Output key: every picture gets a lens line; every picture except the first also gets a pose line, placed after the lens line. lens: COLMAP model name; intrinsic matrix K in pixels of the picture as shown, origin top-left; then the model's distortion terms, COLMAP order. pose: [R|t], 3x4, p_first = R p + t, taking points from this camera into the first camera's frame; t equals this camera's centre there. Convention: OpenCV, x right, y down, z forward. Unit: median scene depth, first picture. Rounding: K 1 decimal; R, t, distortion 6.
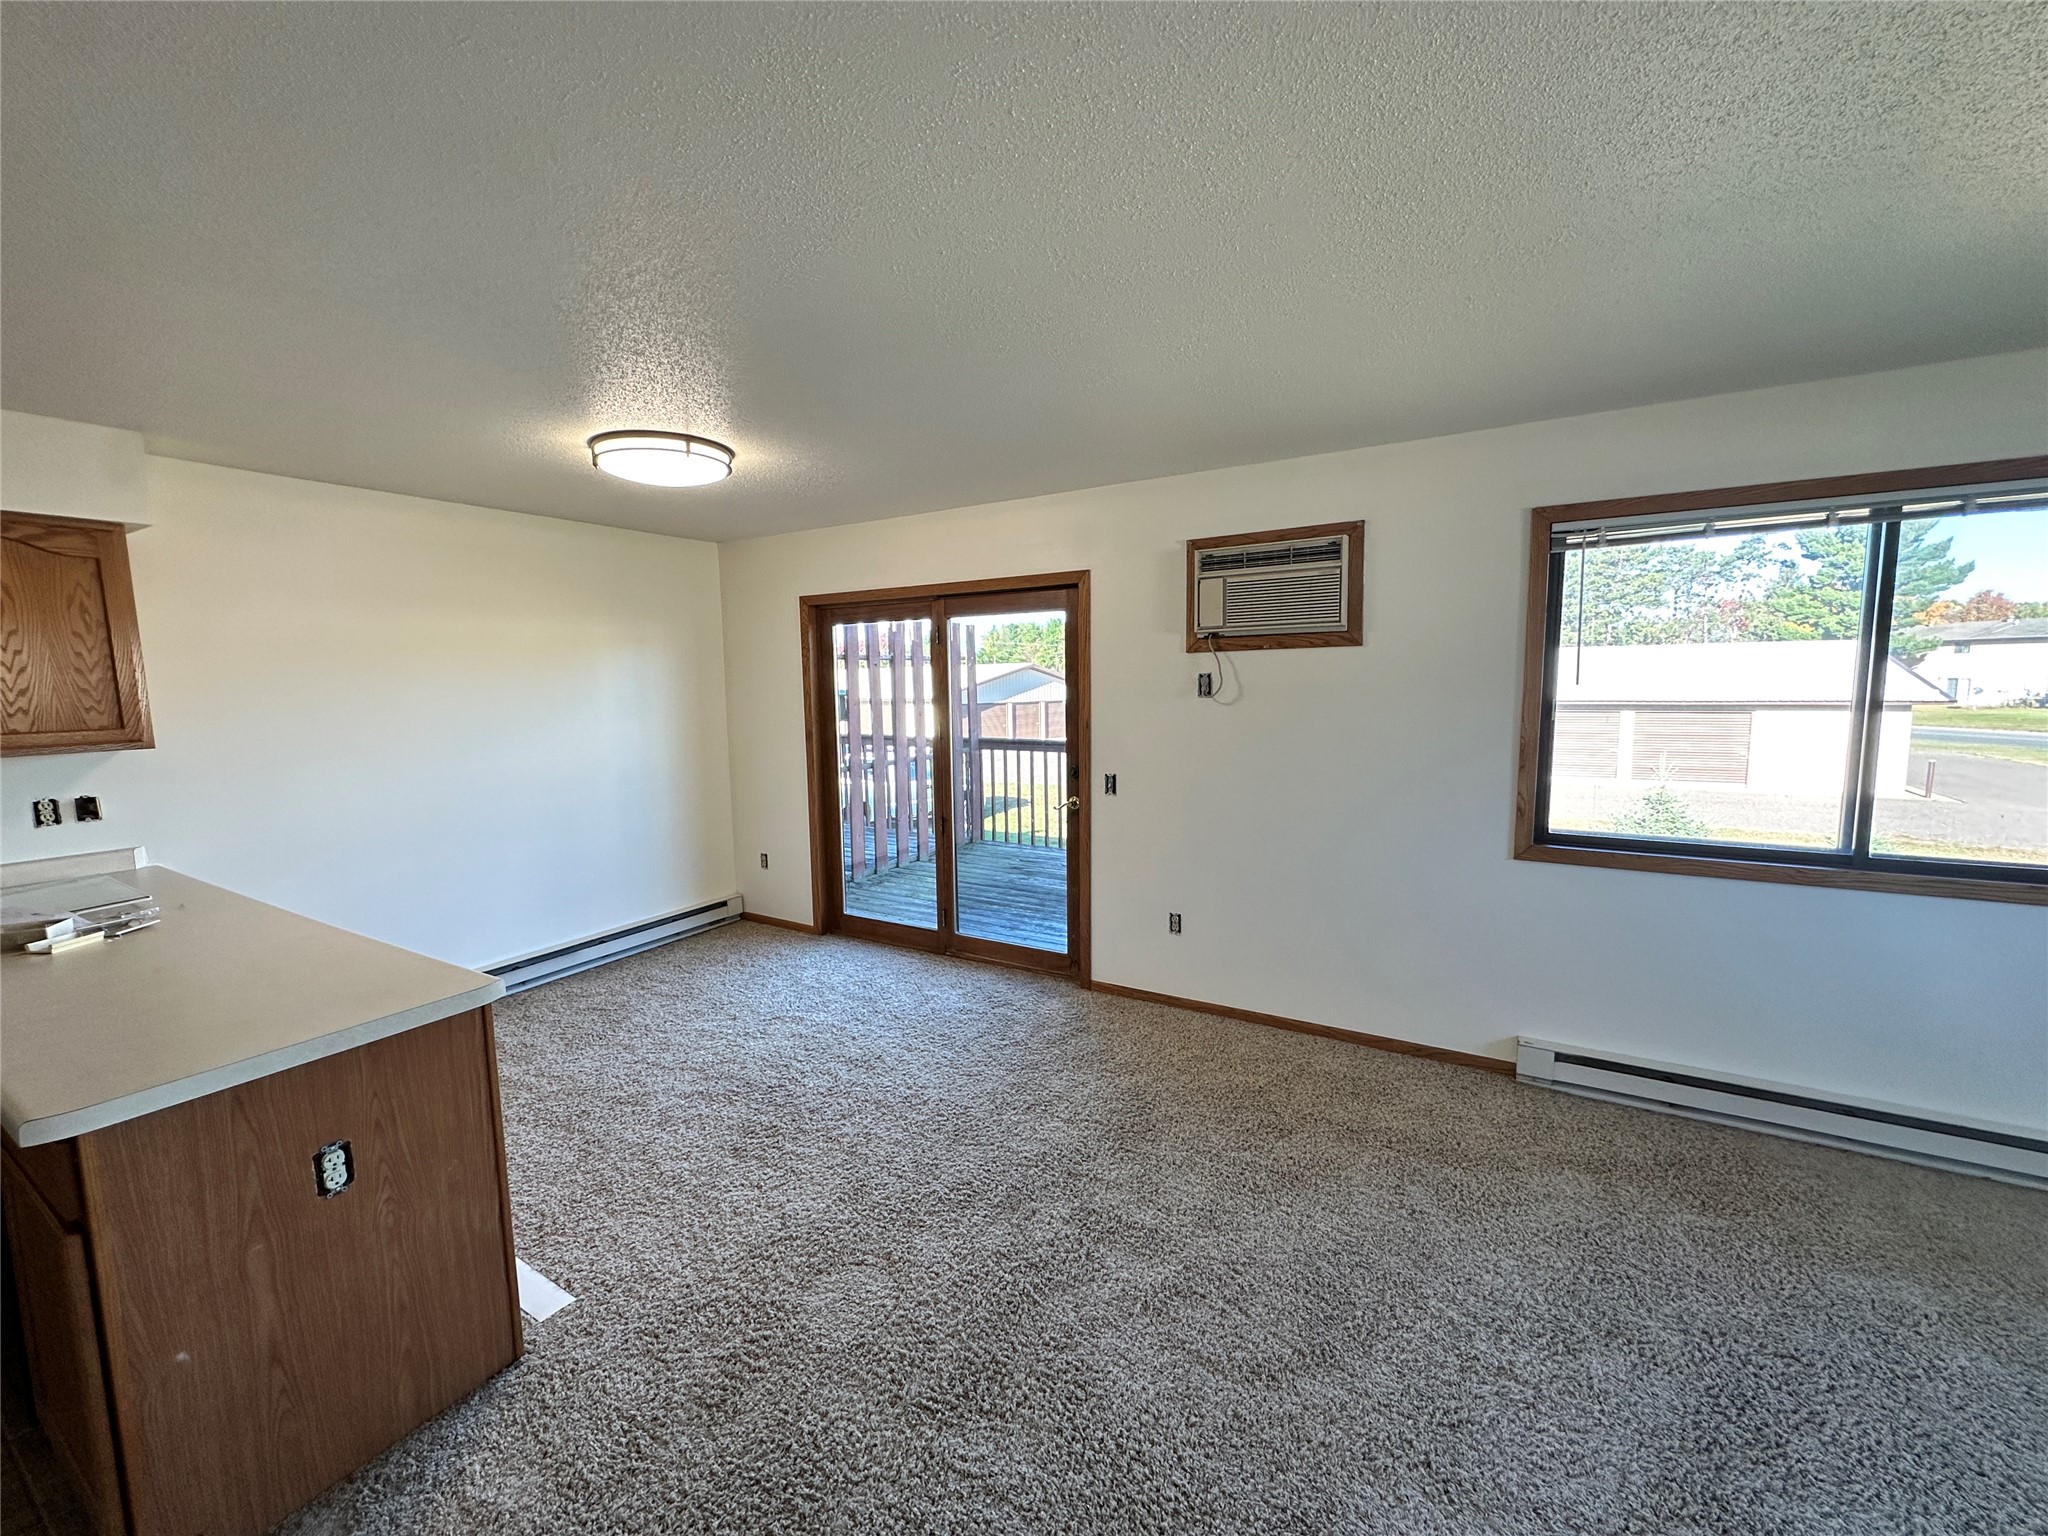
lens RADIAL K [[820.8, 0, 1022.9], [0, 820.8, 767.2], [0, 0, 1]] dist [0.001556, 0.000384]
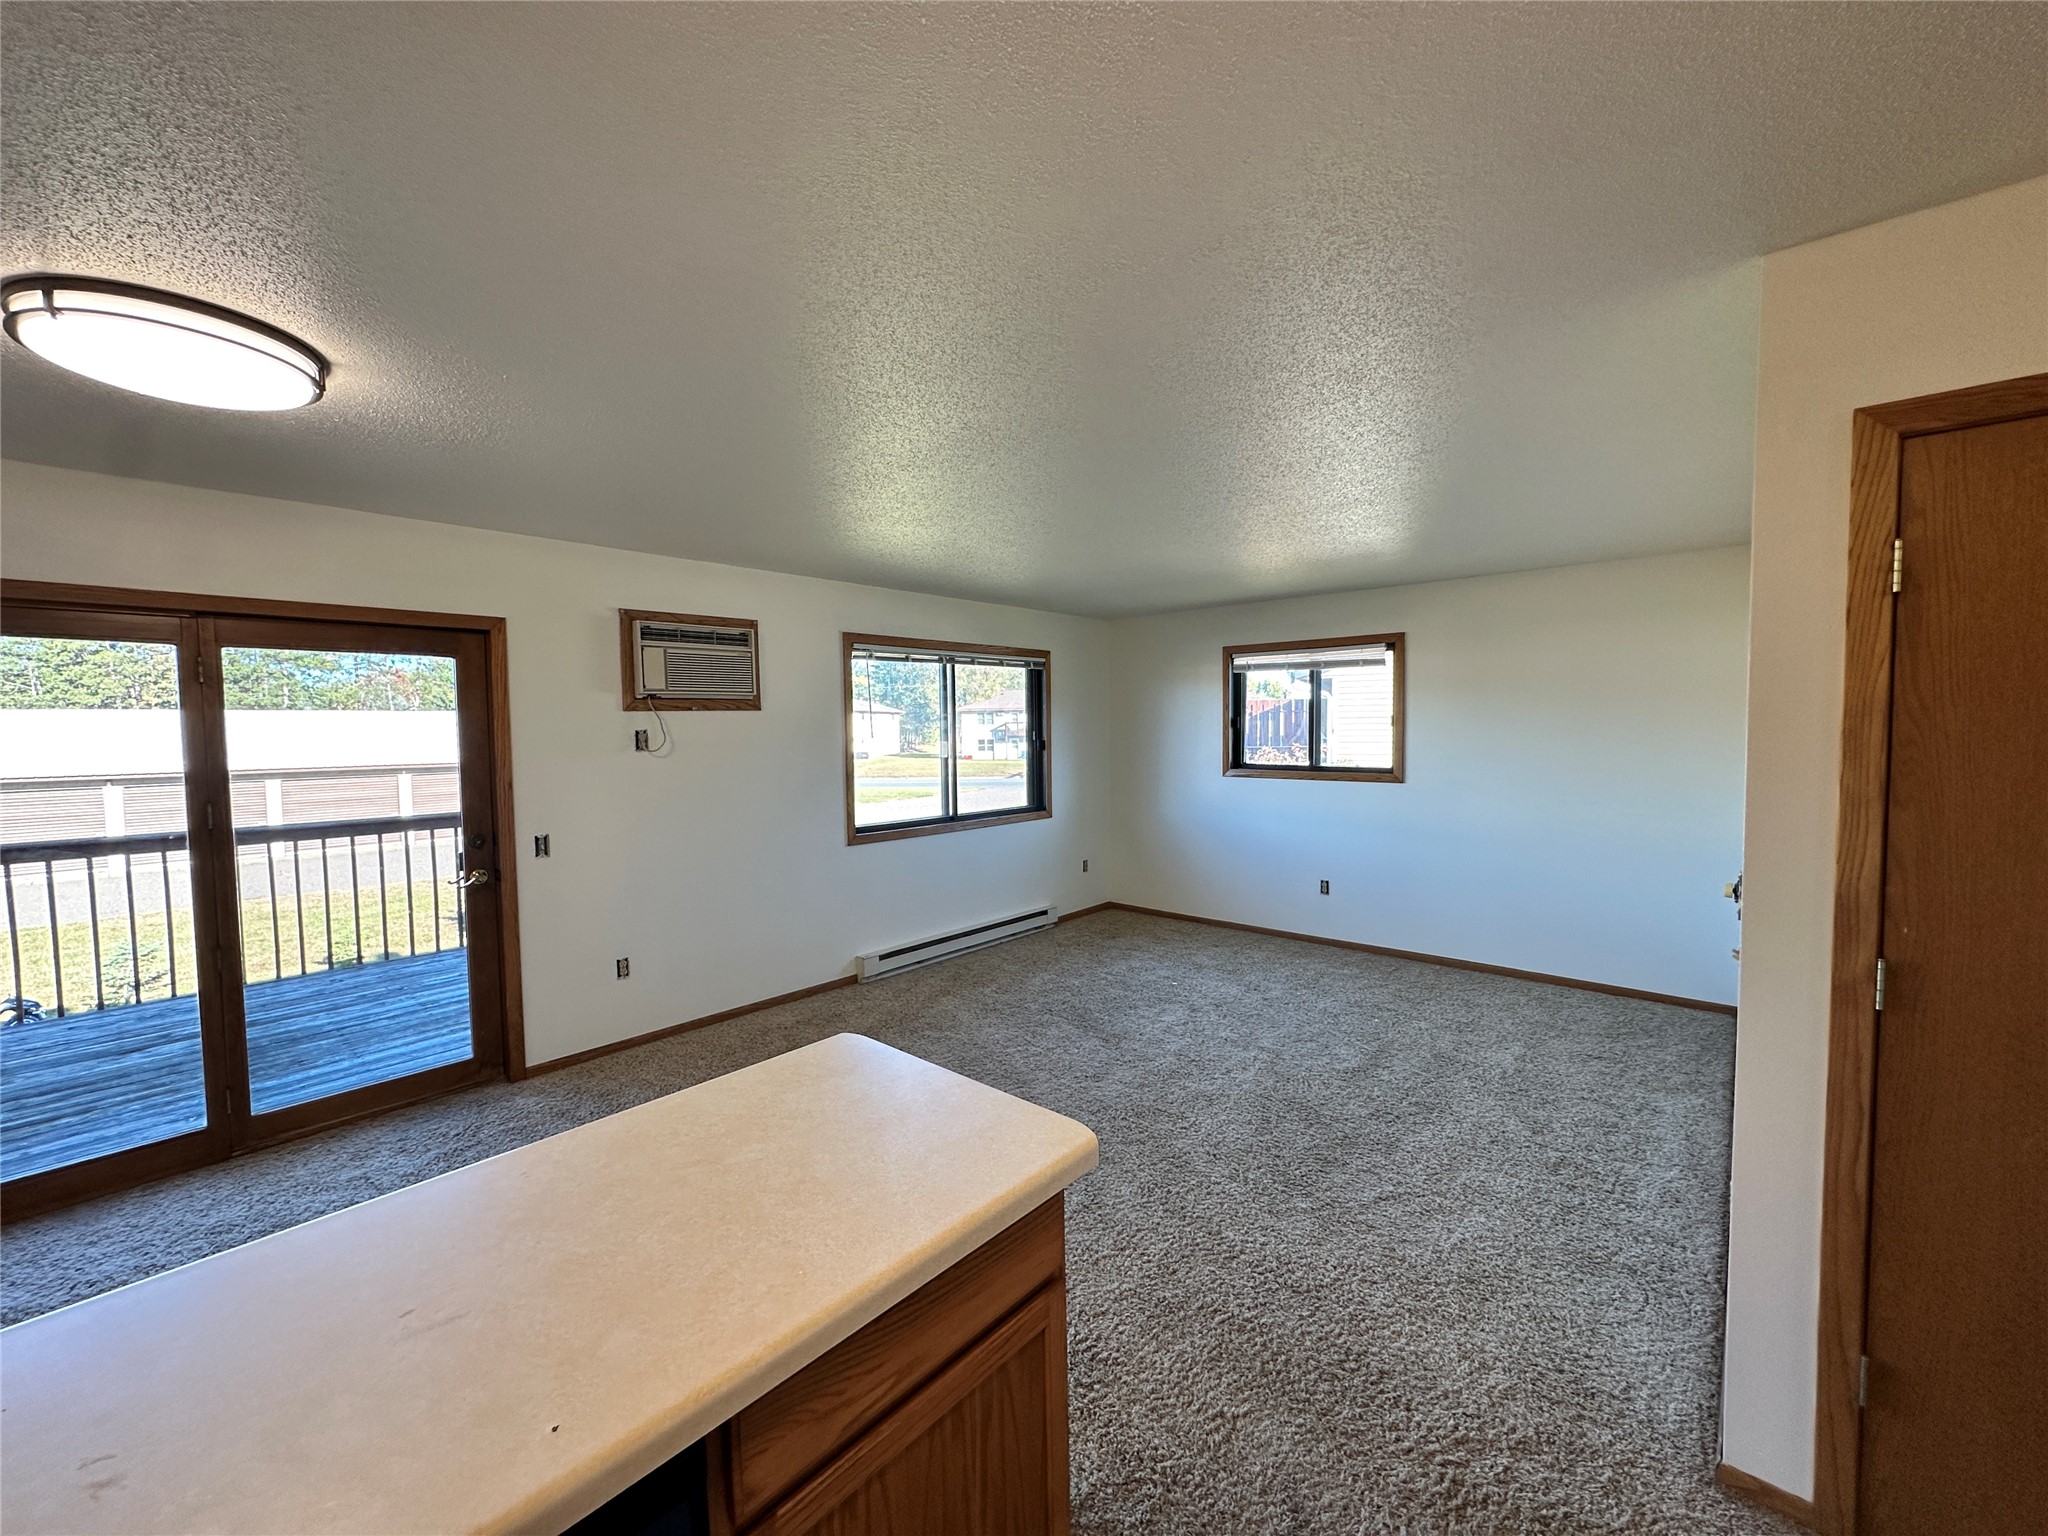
lens RADIAL K [[820.8, 0, 1027.2], [0, 820.8, 769.9], [0, 0, 1]] dist [0.001556, 0.000384]
pose [[0.191384, -0.040354, 0.980685, -0.783301], [0.115399, 0.993150, 0.018347, -0.021594], [-0.974708, 0.109659, 0.194730, 0.286761]]
